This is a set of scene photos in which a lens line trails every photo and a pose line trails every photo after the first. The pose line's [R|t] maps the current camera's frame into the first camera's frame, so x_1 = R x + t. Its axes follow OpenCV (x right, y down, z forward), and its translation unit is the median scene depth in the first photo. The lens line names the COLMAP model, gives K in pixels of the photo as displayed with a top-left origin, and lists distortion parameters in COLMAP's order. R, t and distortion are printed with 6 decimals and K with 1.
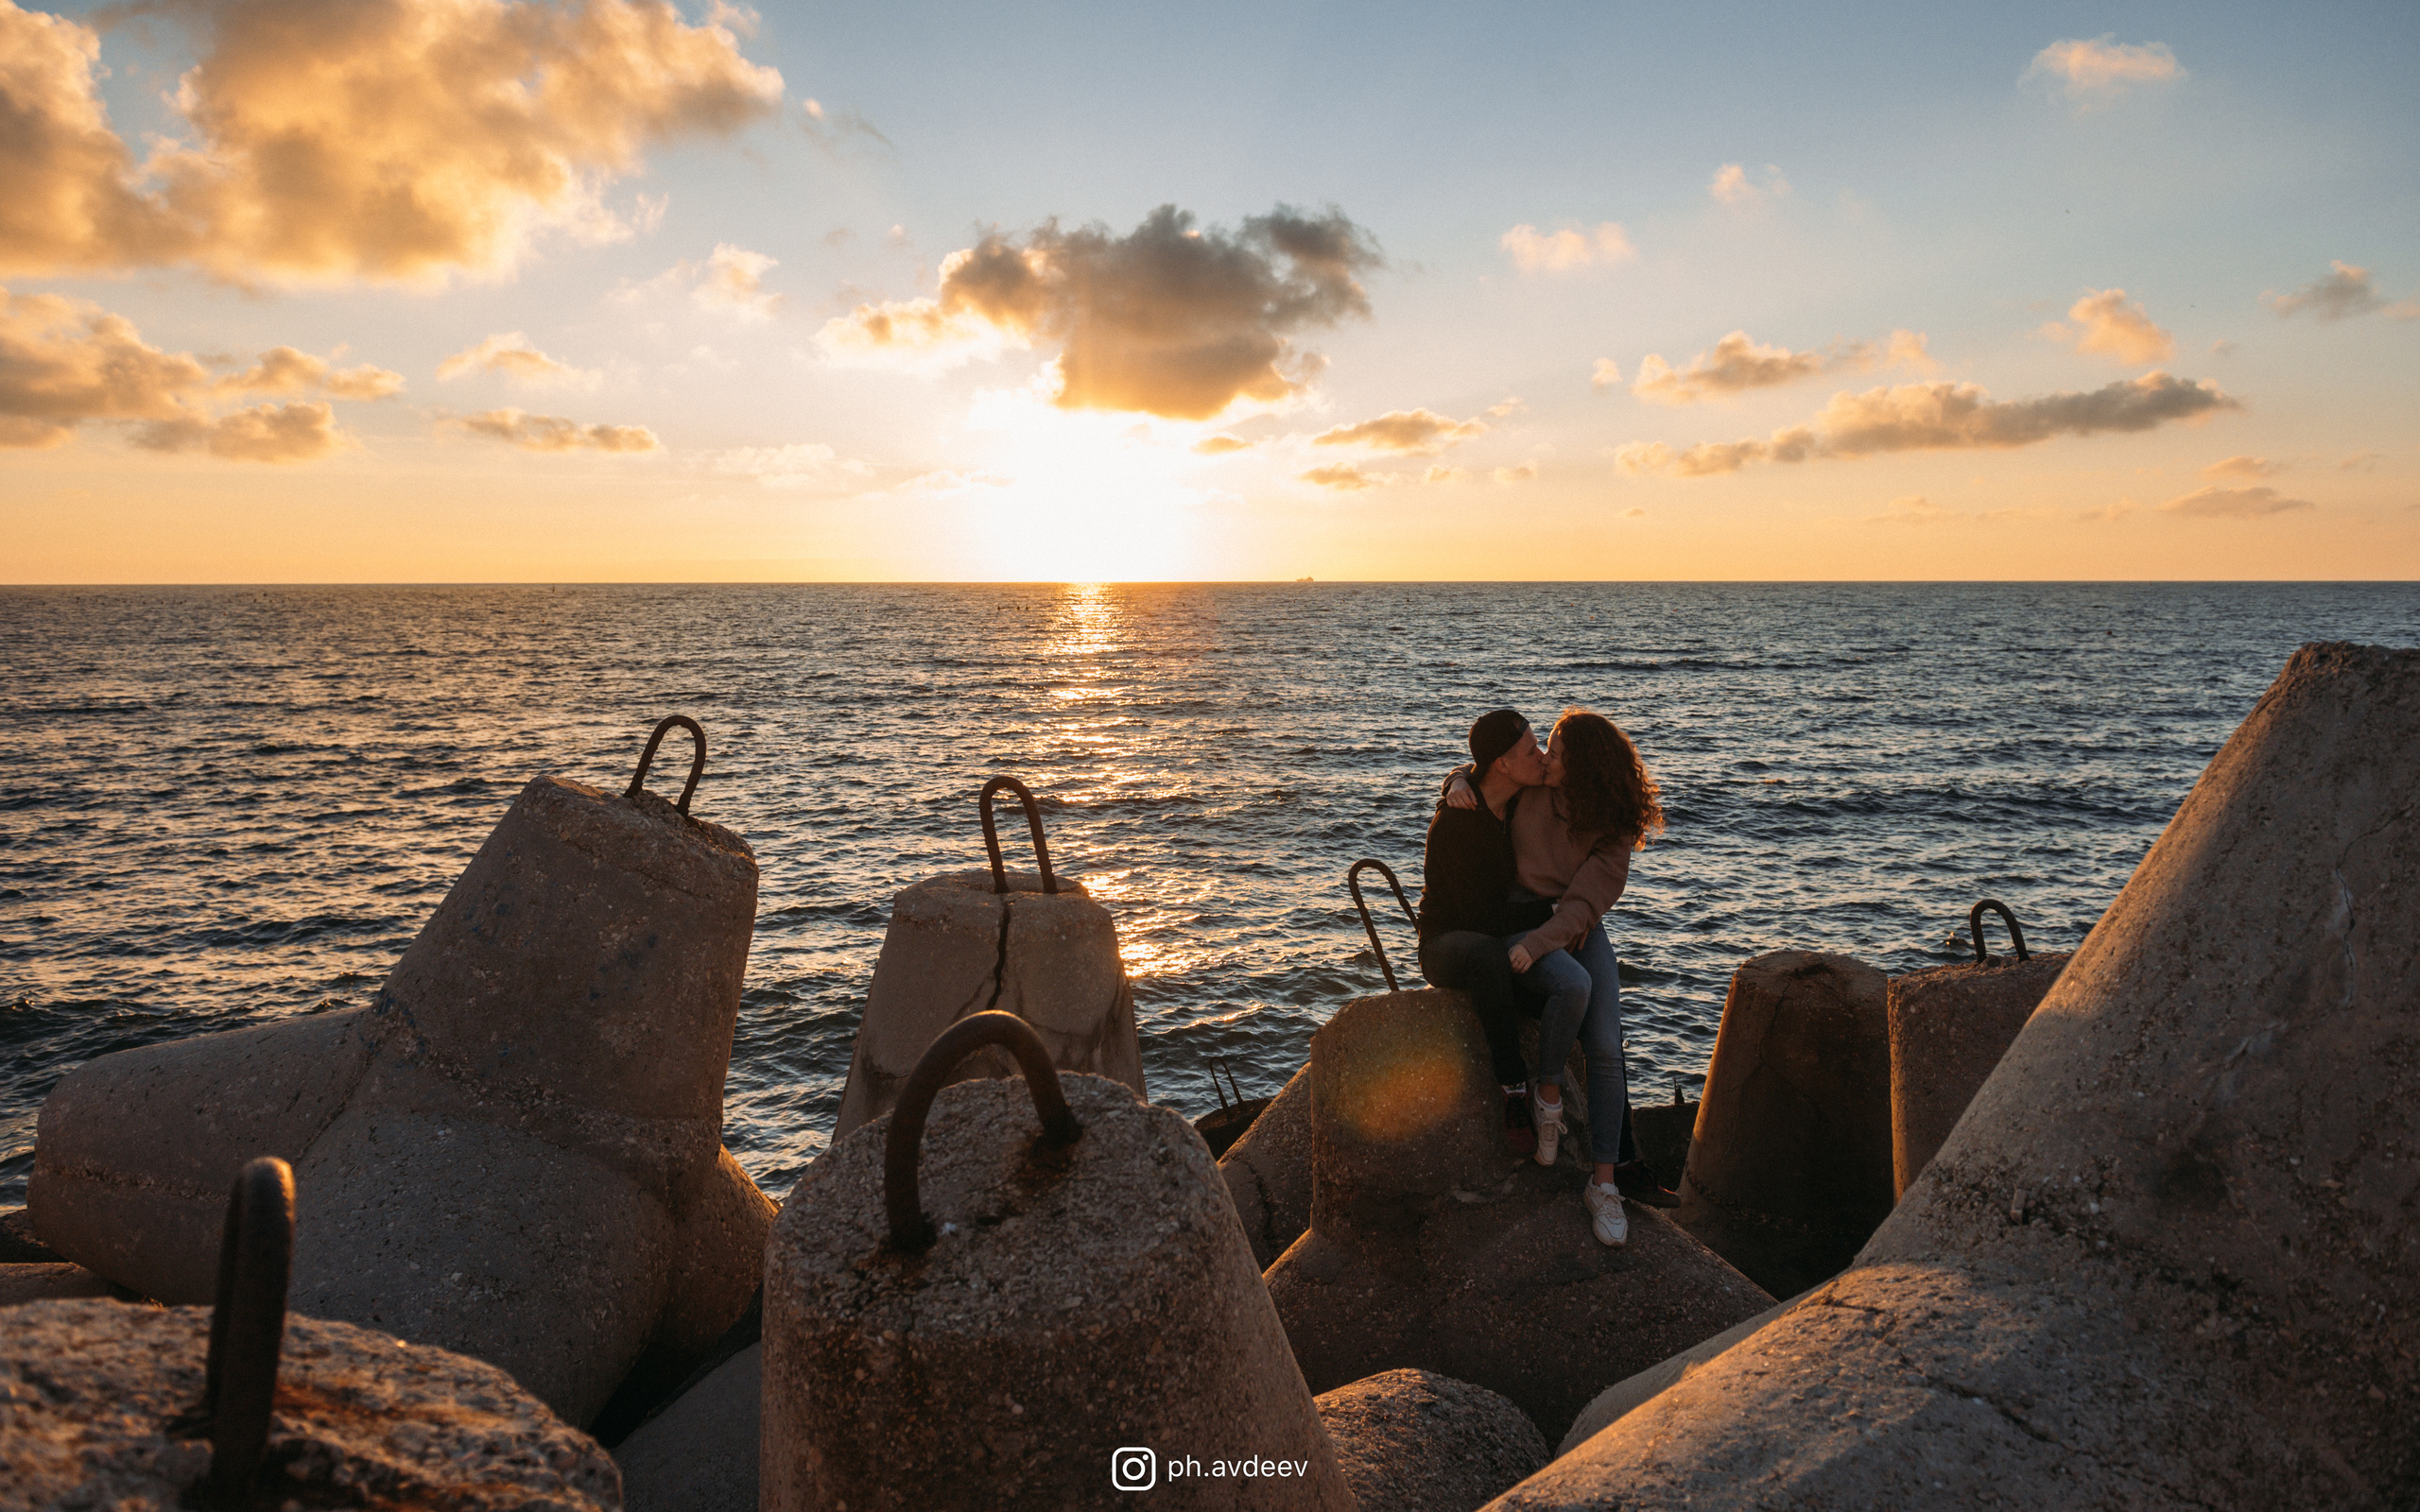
lens RADIAL K [[1746.8, 0, 1206.0], [0, 1746.8, 755.0], [0, 0, 1]] dist [0.000470, -0.001920]
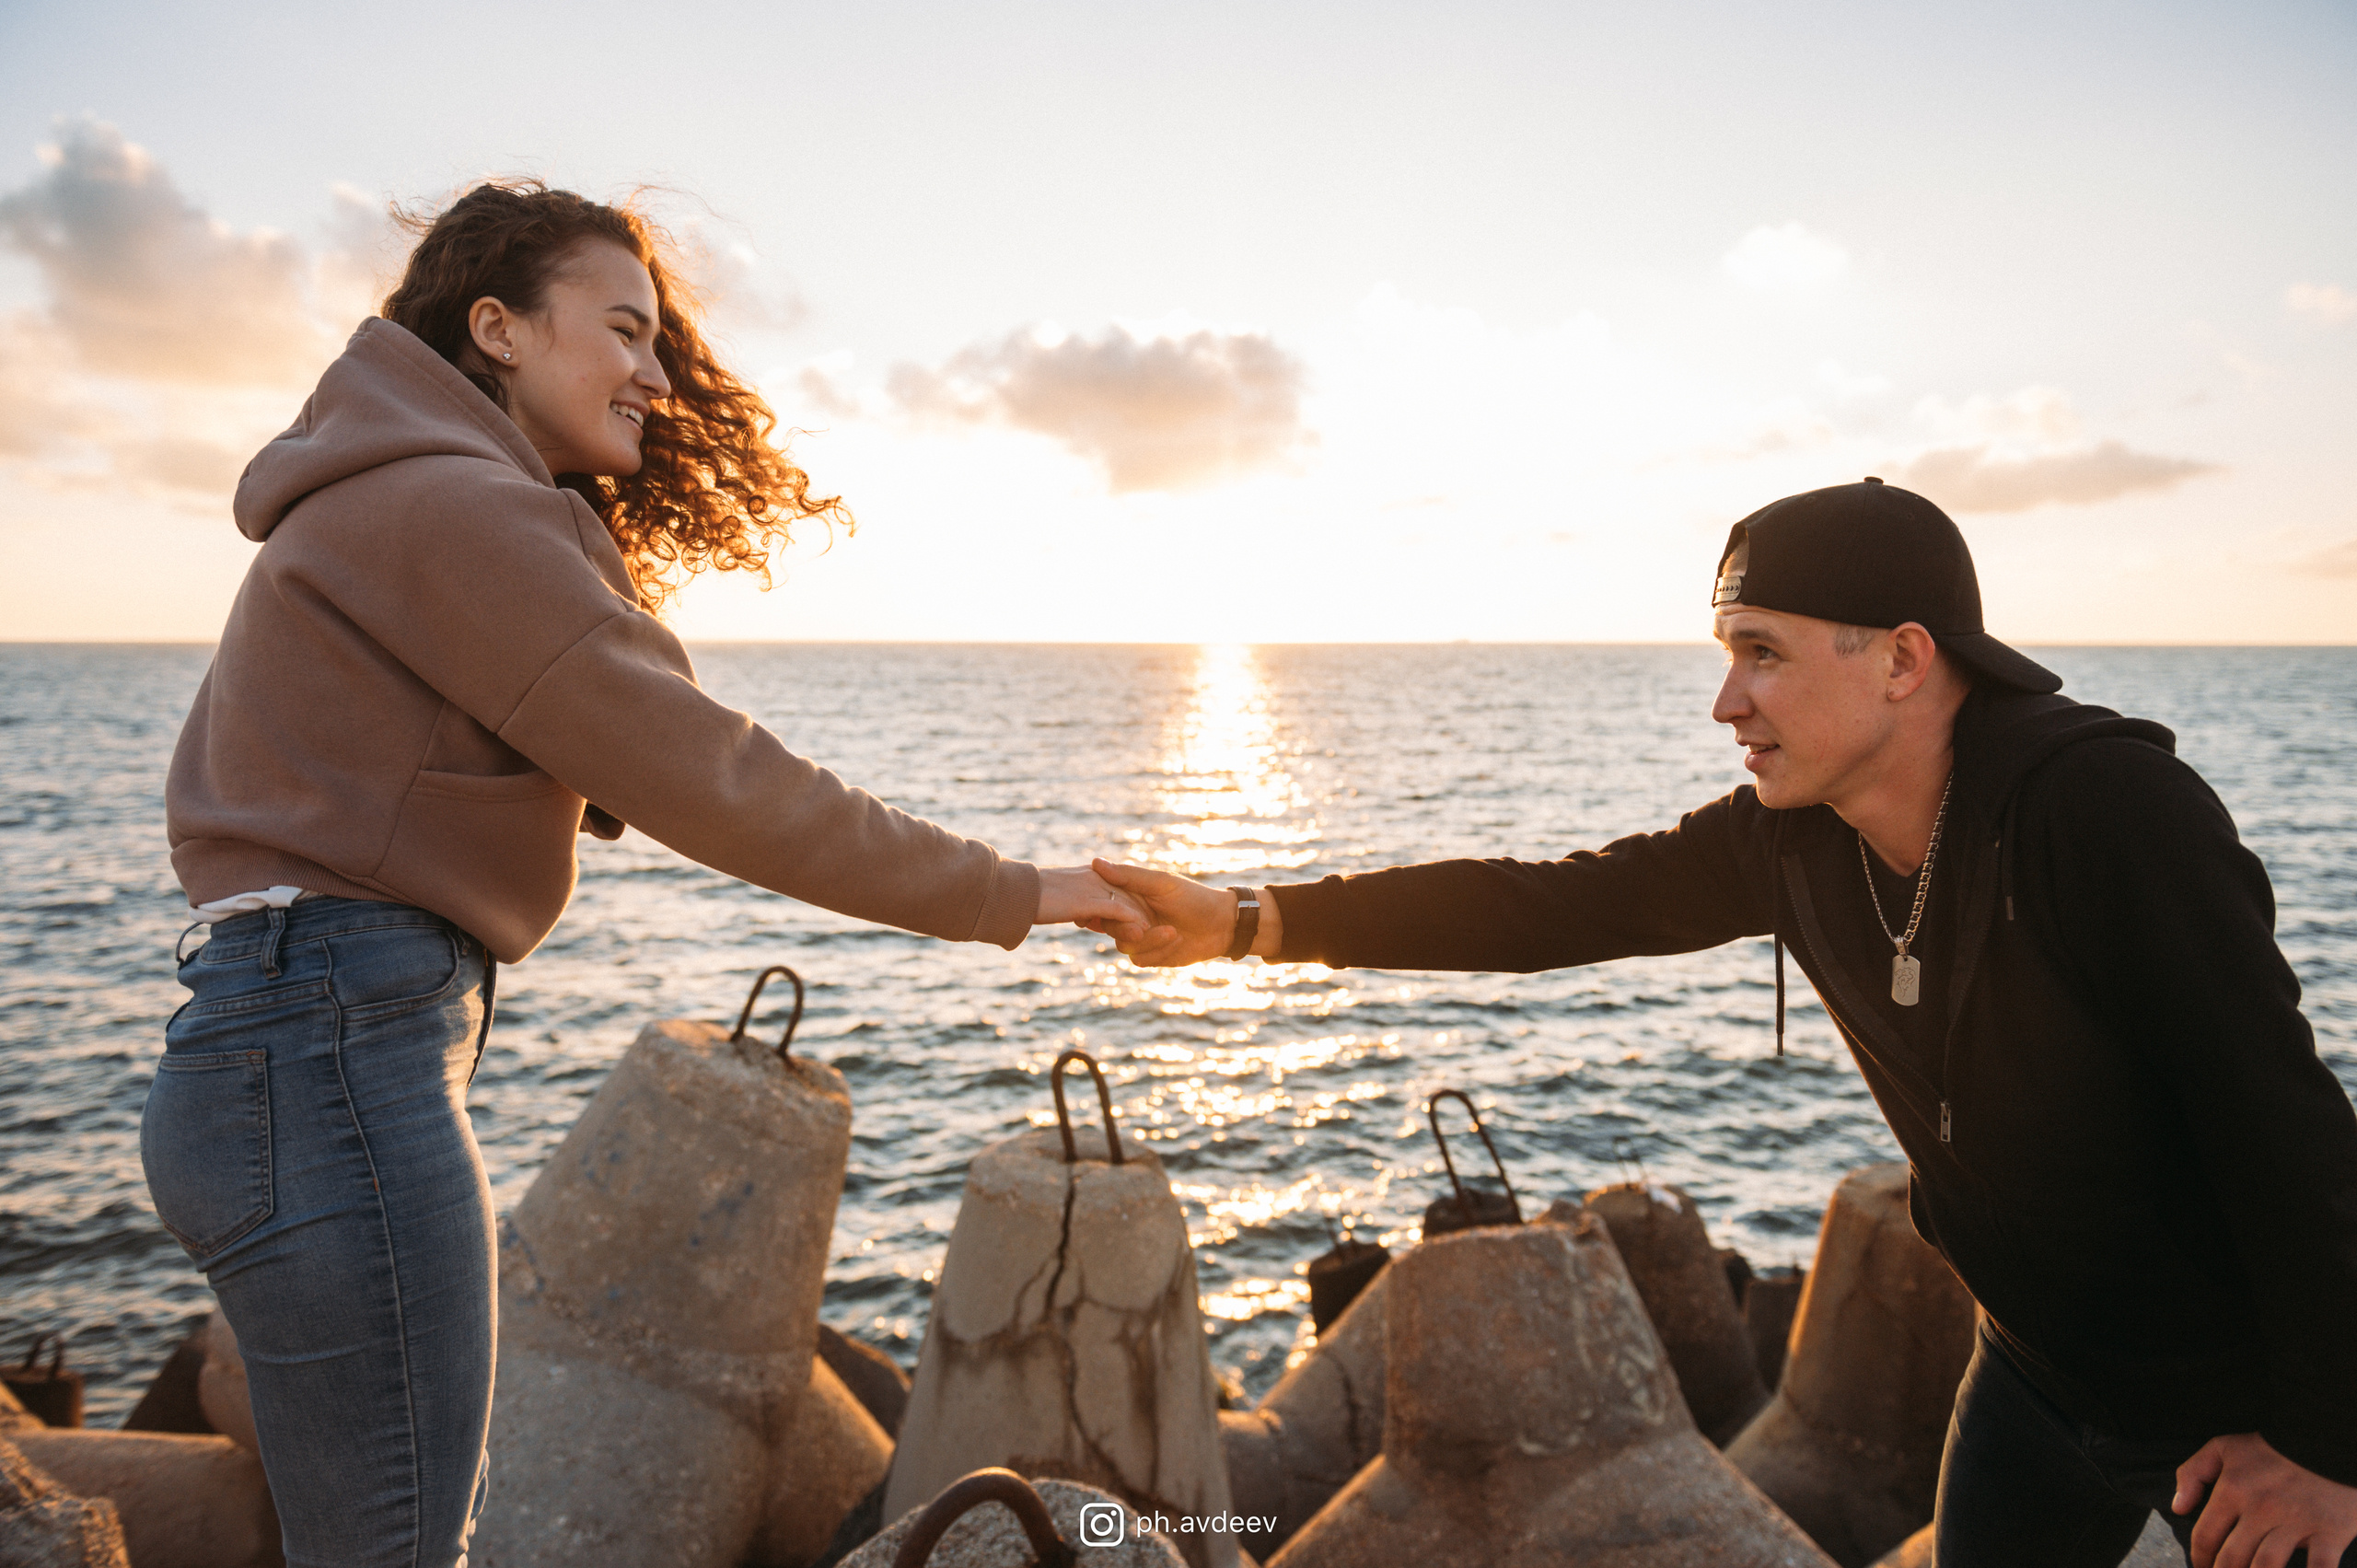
lens RADIAL K [[1775.3, 0, 1182.6], [0, 1775.3, 781.9], [0, 0, 1]] dist [0.002262, -0.000325]
pose [[0.994386, 0.012217, -0.105106, 0.057958], [-0.012340, 0.999924, -0.000520, -0.146544], [0.105092, 0.001814, 0.994461, -0.052046]]
